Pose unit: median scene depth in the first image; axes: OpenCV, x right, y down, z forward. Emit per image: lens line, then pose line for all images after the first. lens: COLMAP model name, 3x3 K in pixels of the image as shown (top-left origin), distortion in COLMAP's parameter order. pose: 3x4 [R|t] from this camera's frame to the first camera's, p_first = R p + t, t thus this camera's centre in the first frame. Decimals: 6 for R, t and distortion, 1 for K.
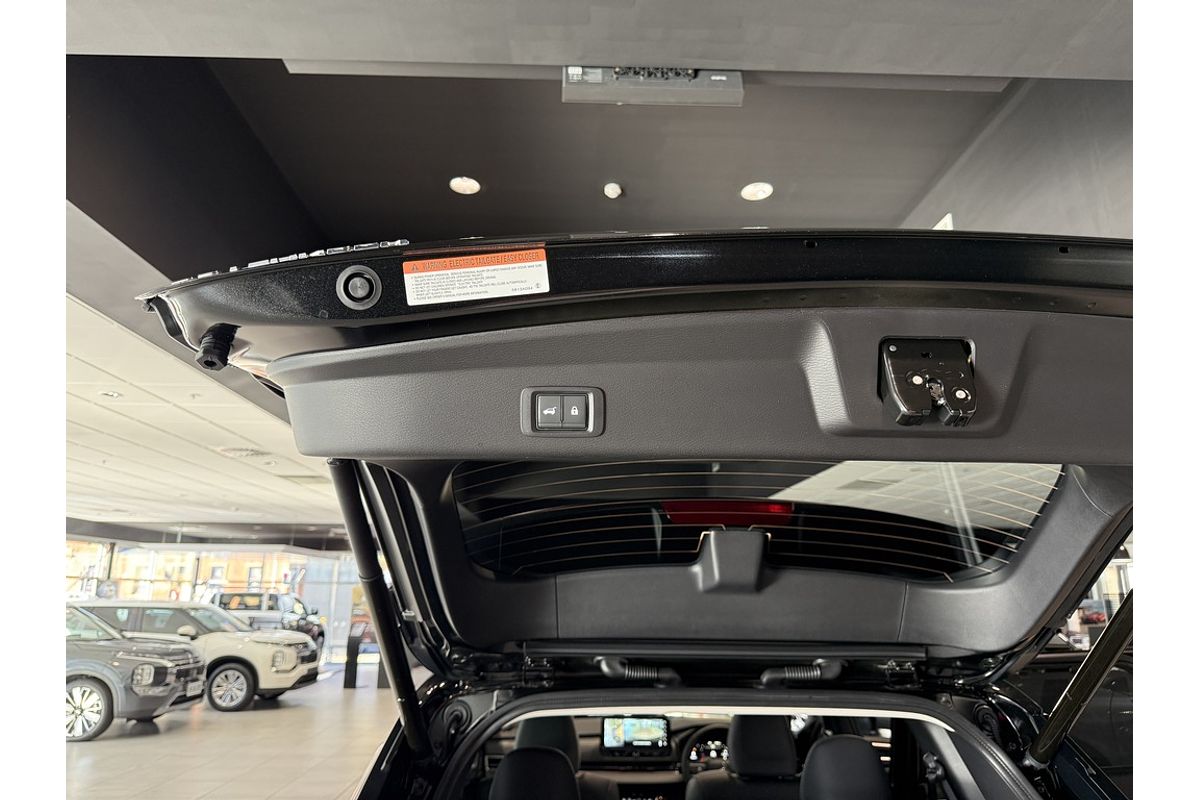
lens RADIAL K [[753.8, 0, 609.9], [0, 753.8, 400.9], [0, 0, 1]] dist [0.023253, -0.036836]
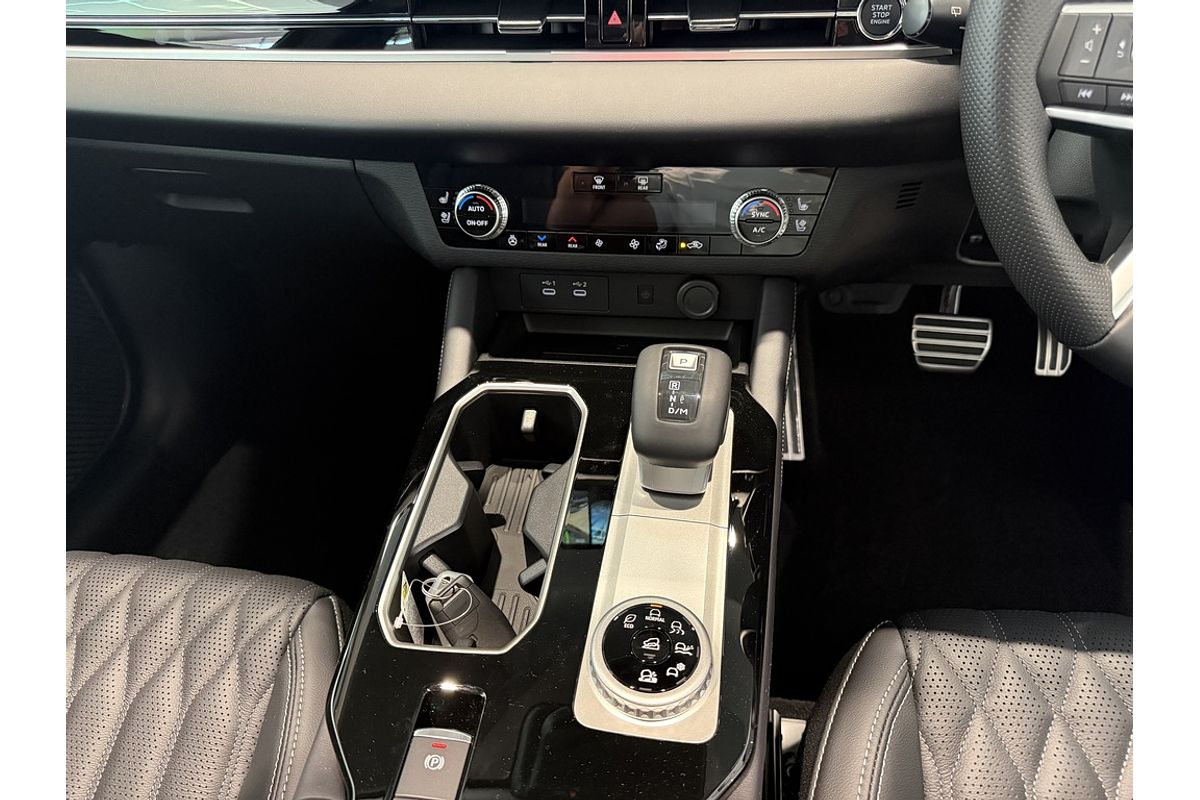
lens RADIAL K [[775.2, 0, 598.6], [0, 775.2, 430.9], [0, 0, 1]] dist [-0.003526, -0.001236]
pose [[0.983154, 0.073724, -0.167252, 0.022631], [0.104016, 0.526759, 0.843626, 0.144178], [0.150297, -0.846811, 0.510217, 0.306079]]
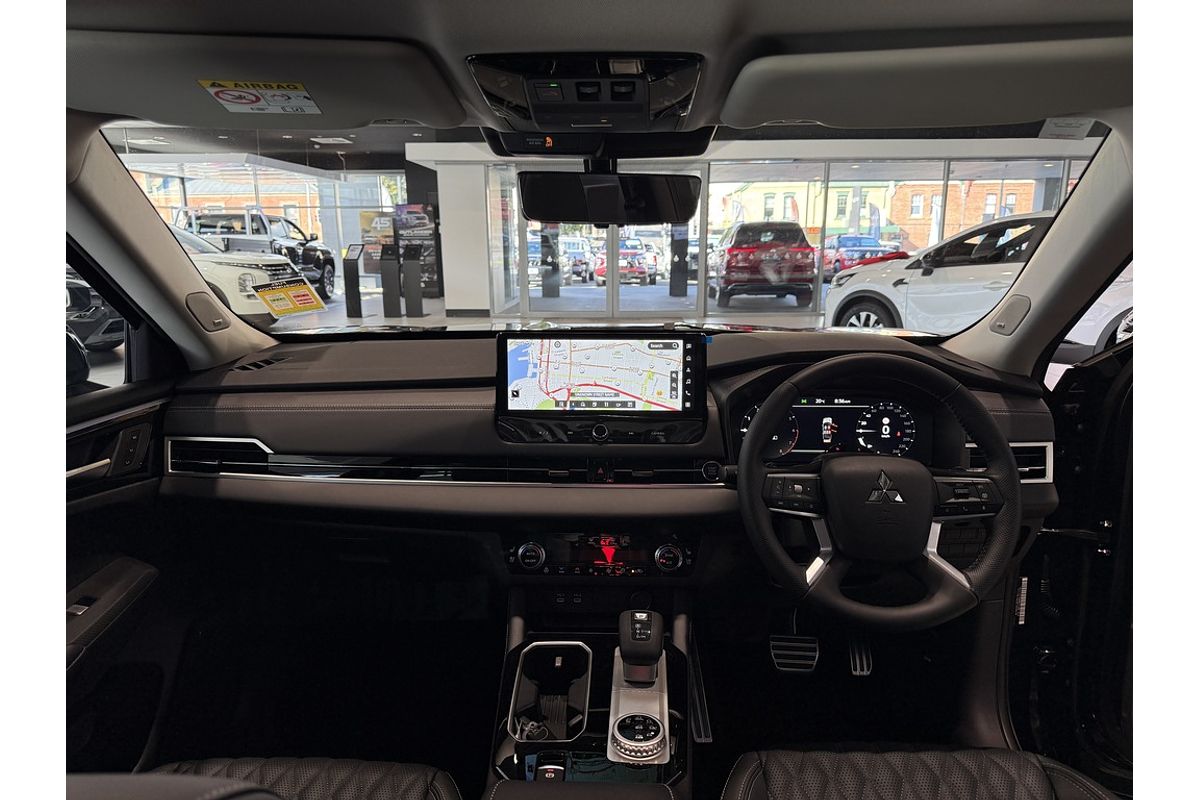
lens RADIAL K [[751.4, 0, 601.7], [0, 751.4, 399.0], [0, 0, 1]] dist [0.077757, -0.144044]
pose [[0.997402, 0.003842, -0.071937, 0.021222], [0.028696, 0.894743, 0.445659, 0.108809], [0.066078, -0.446565, 0.892308, 0.252935]]
